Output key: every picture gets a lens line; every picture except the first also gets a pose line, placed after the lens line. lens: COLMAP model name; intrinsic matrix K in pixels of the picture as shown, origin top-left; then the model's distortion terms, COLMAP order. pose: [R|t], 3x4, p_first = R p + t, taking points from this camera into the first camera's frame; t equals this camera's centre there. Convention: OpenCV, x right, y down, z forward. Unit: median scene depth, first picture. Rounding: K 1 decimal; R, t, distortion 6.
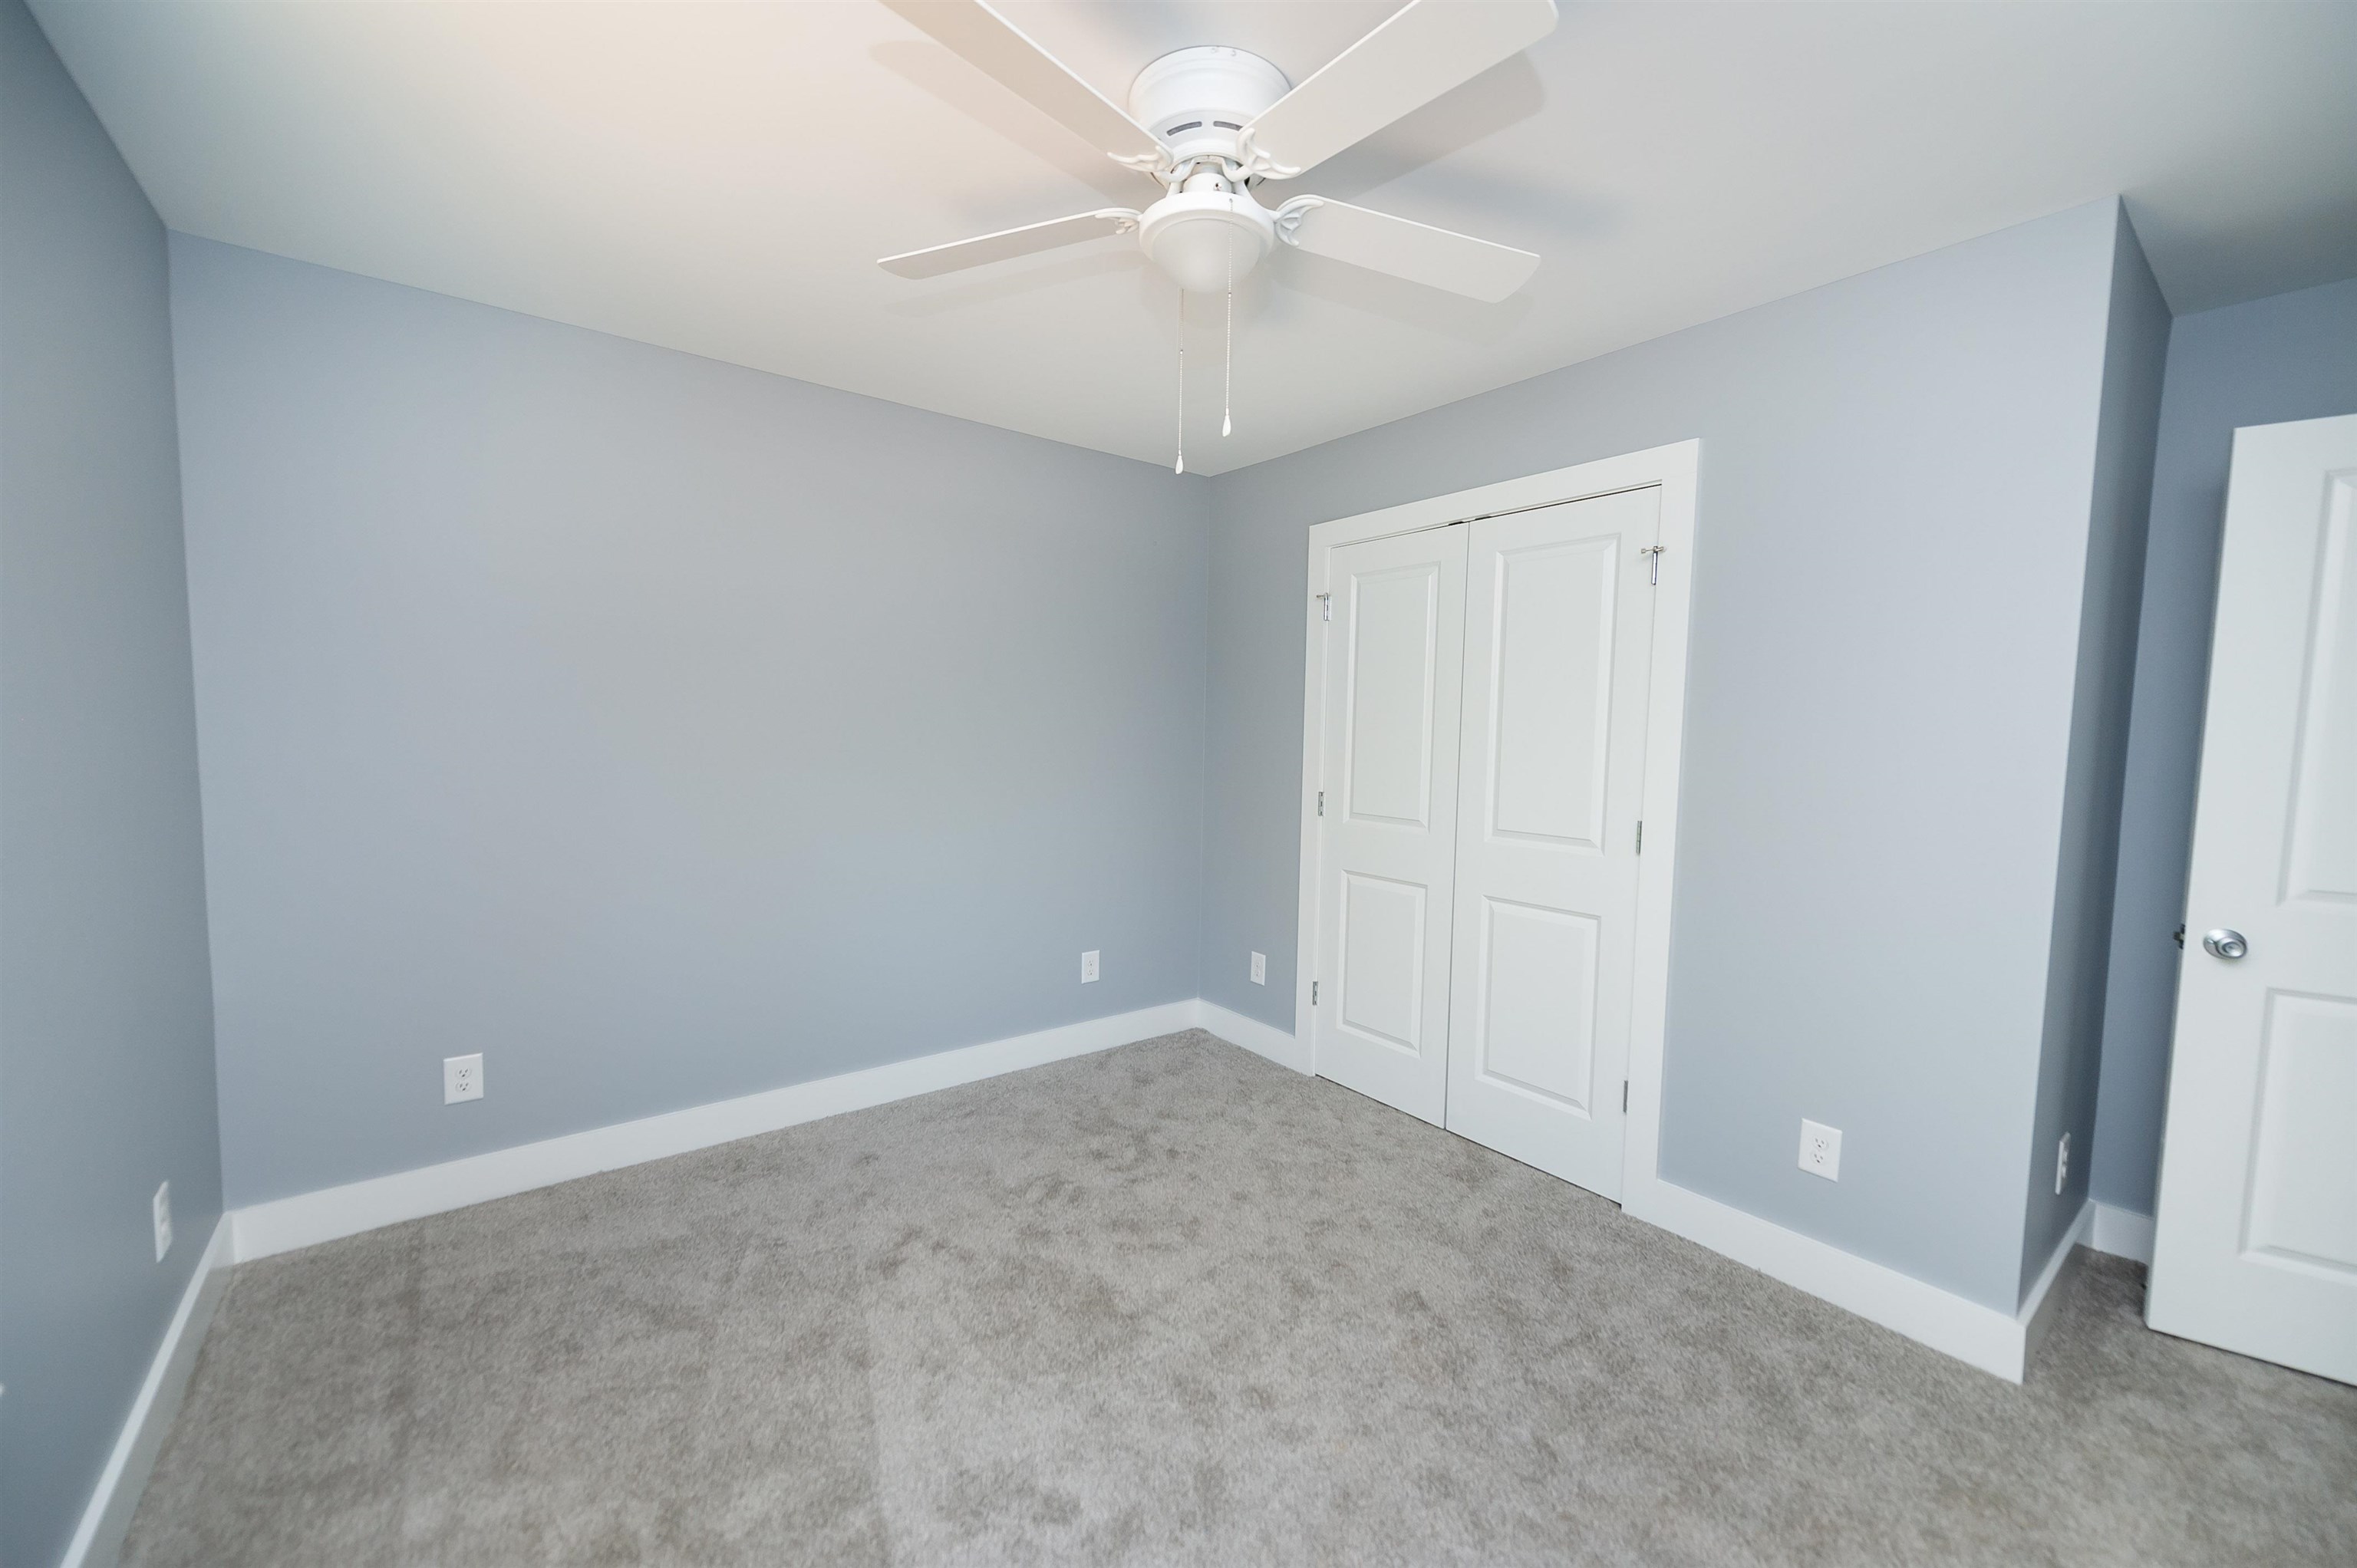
lens RADIAL K [[925.1, 0, 1180.0], [0, 925.1, 795.3], [0, 0, 1]] dist [-0.000023, -0.000056]
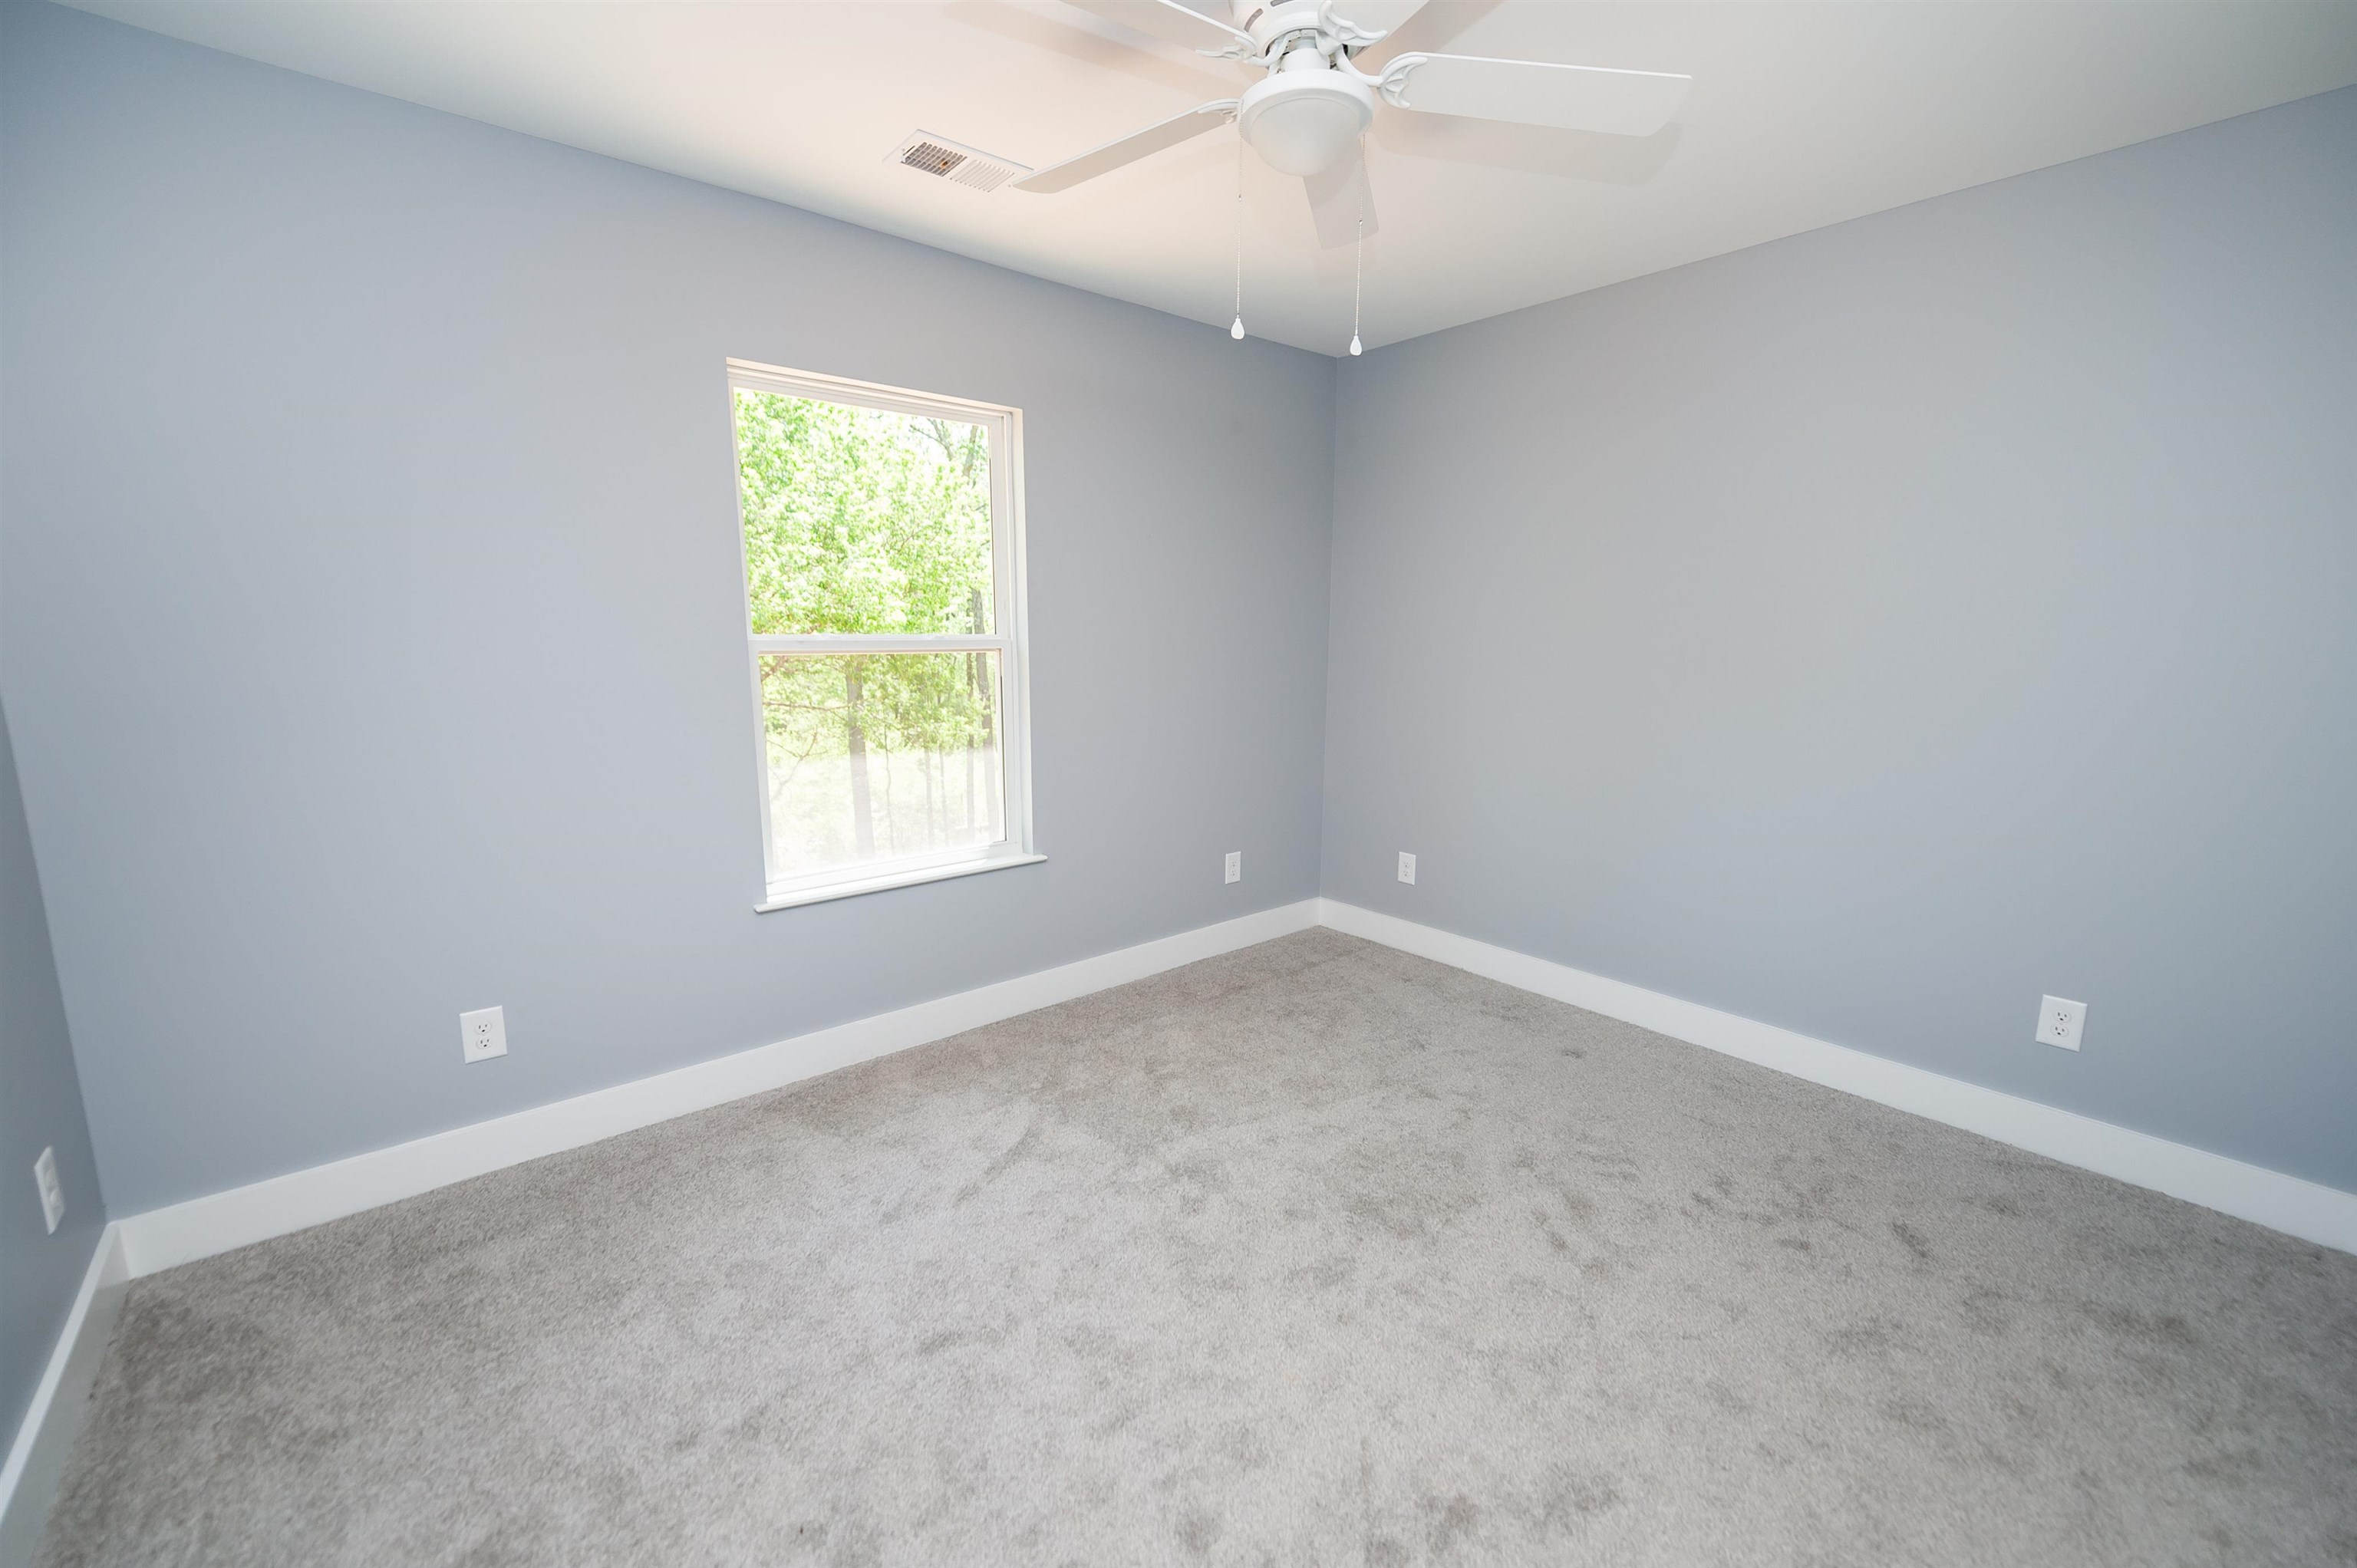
lens RADIAL K [[942.8, 0, 1178.5], [0, 942.8, 784.0], [0, 0, 1]] dist [-0.001135, -0.000219]
pose [[0.041007, 0.158370, -0.986528, 0.709483], [-0.078247, 0.984835, 0.154846, -0.039772], [0.996090, 0.070844, 0.052777, 0.527498]]
